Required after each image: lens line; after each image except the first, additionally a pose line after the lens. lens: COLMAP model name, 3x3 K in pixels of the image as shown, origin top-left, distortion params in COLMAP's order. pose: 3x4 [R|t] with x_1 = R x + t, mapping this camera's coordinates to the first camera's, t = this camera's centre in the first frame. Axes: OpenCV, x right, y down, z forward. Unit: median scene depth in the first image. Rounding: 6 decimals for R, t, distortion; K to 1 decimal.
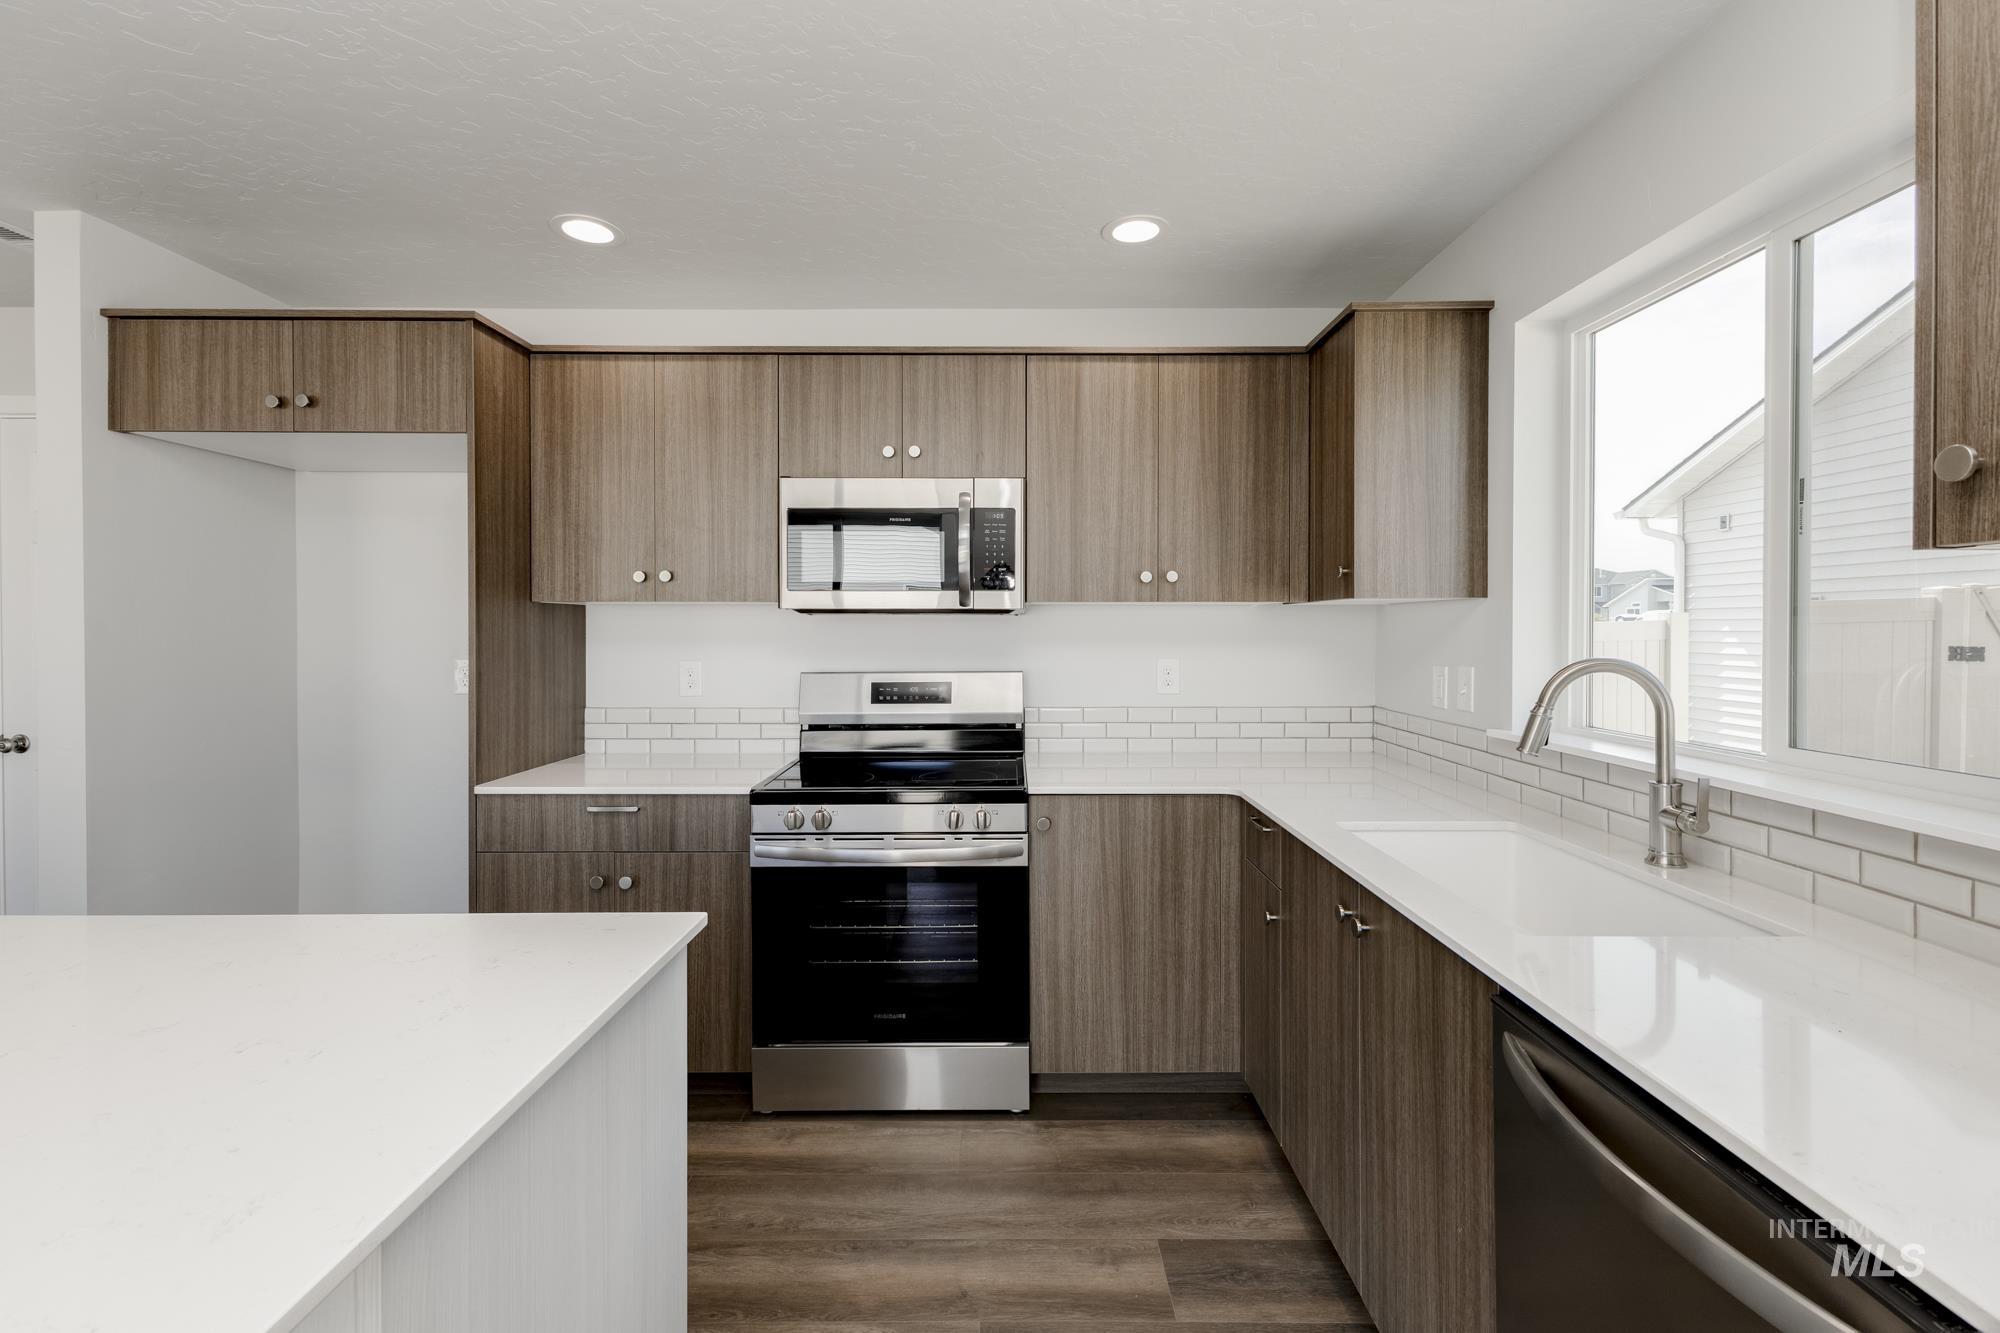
lens RADIAL K [[875.2, 0, 1022.8], [0, 875.2, 633.5], [0, 0, 1]] dist [0.007874, 0.000471]
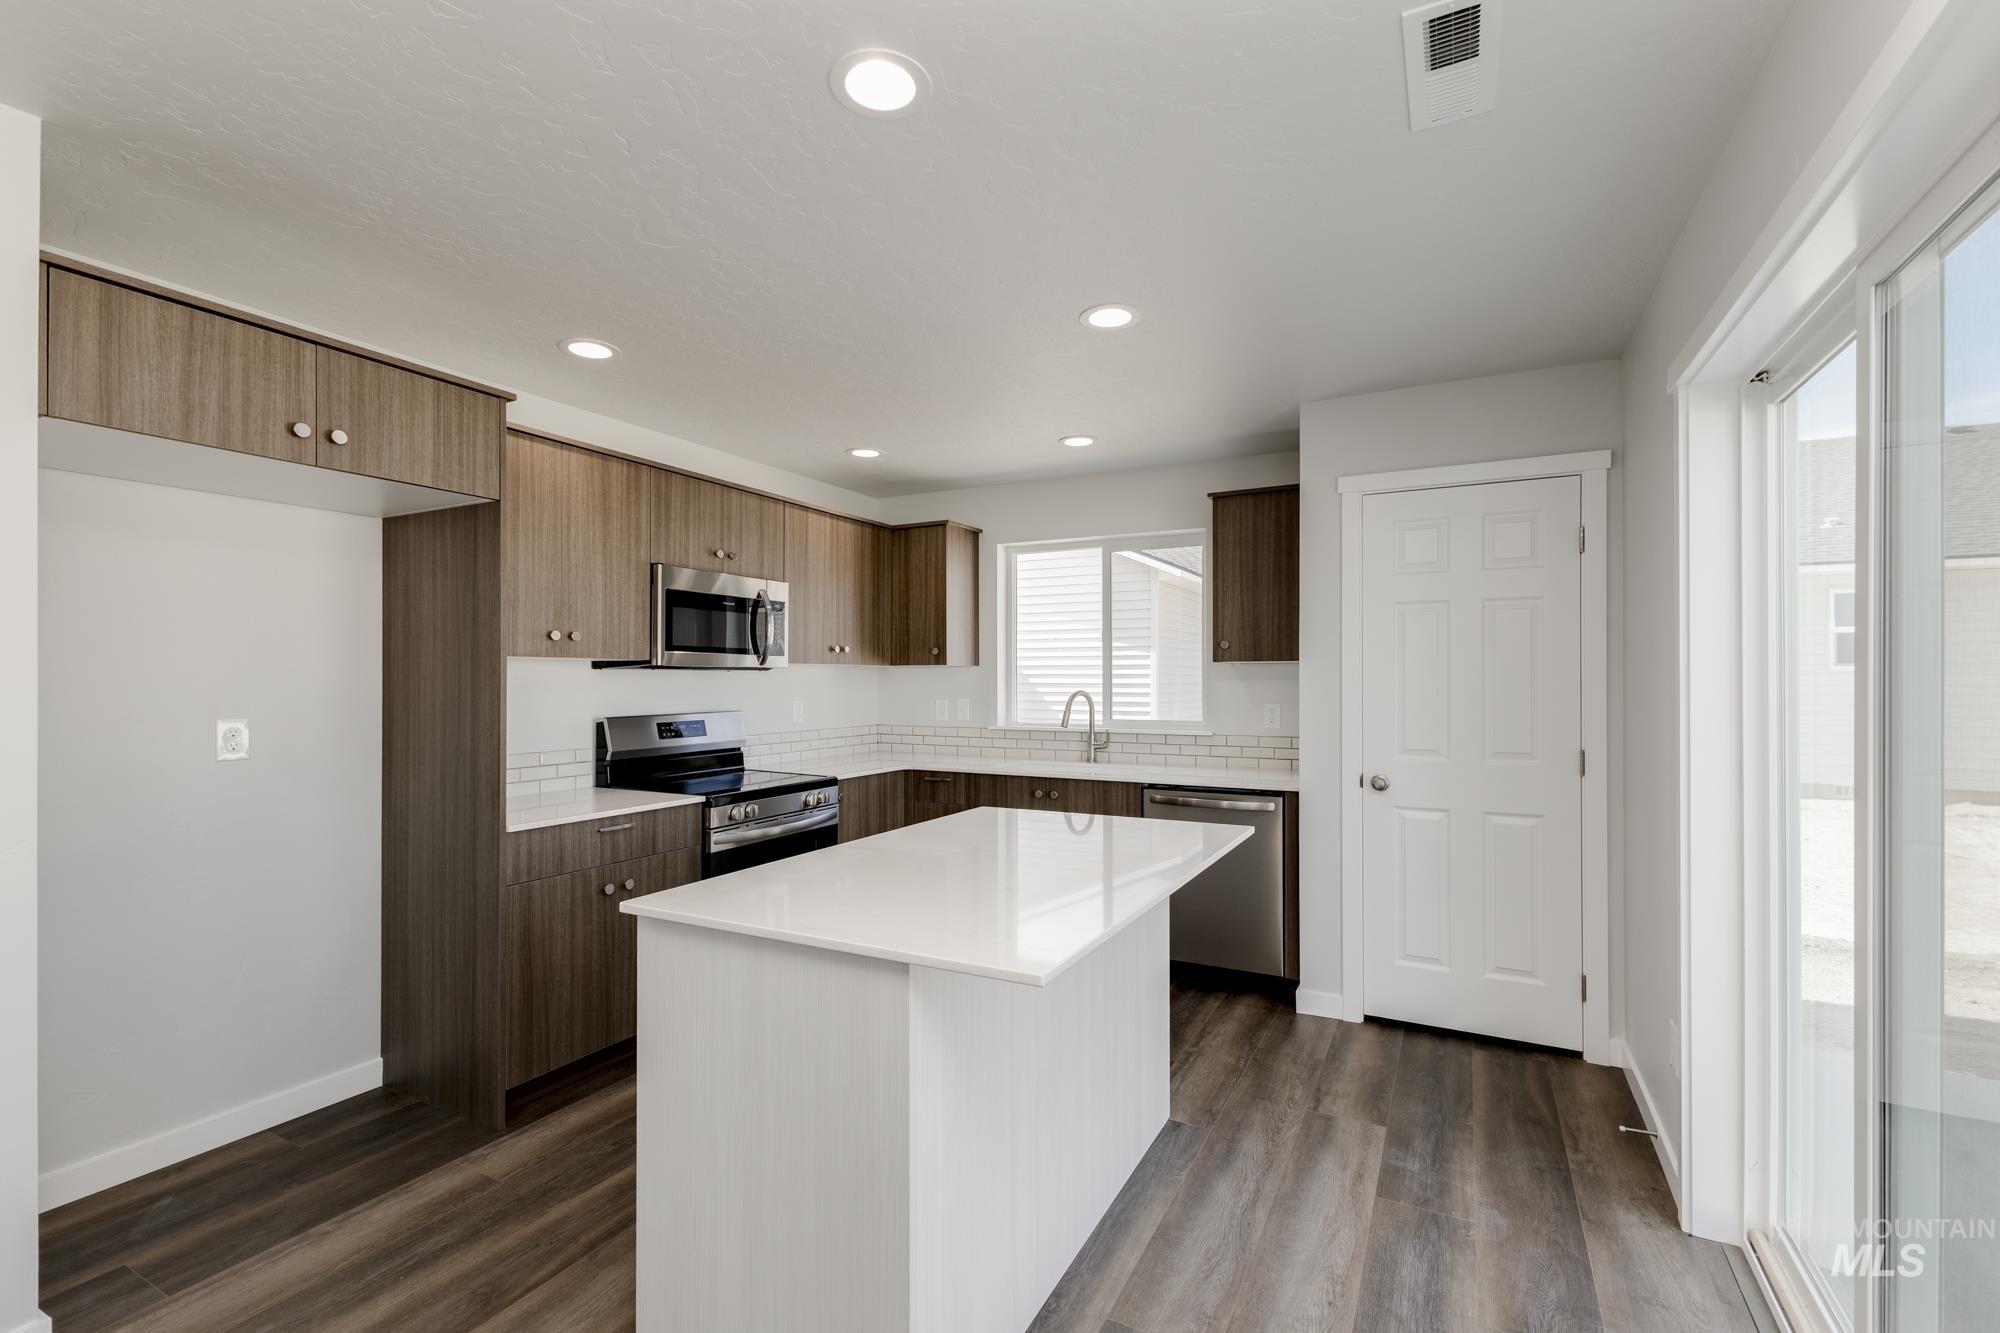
lens RADIAL K [[875.2, 0, 994.2], [0, 875.2, 677.3], [0, 0, 1]] dist [0.007874, 0.000471]
pose [[0.474262, 0.002140, 0.880381, -1.294497], [0.007073, 0.999956, -0.006241, 0.000707], [-0.880356, 0.009187, 0.474225, -0.050867]]
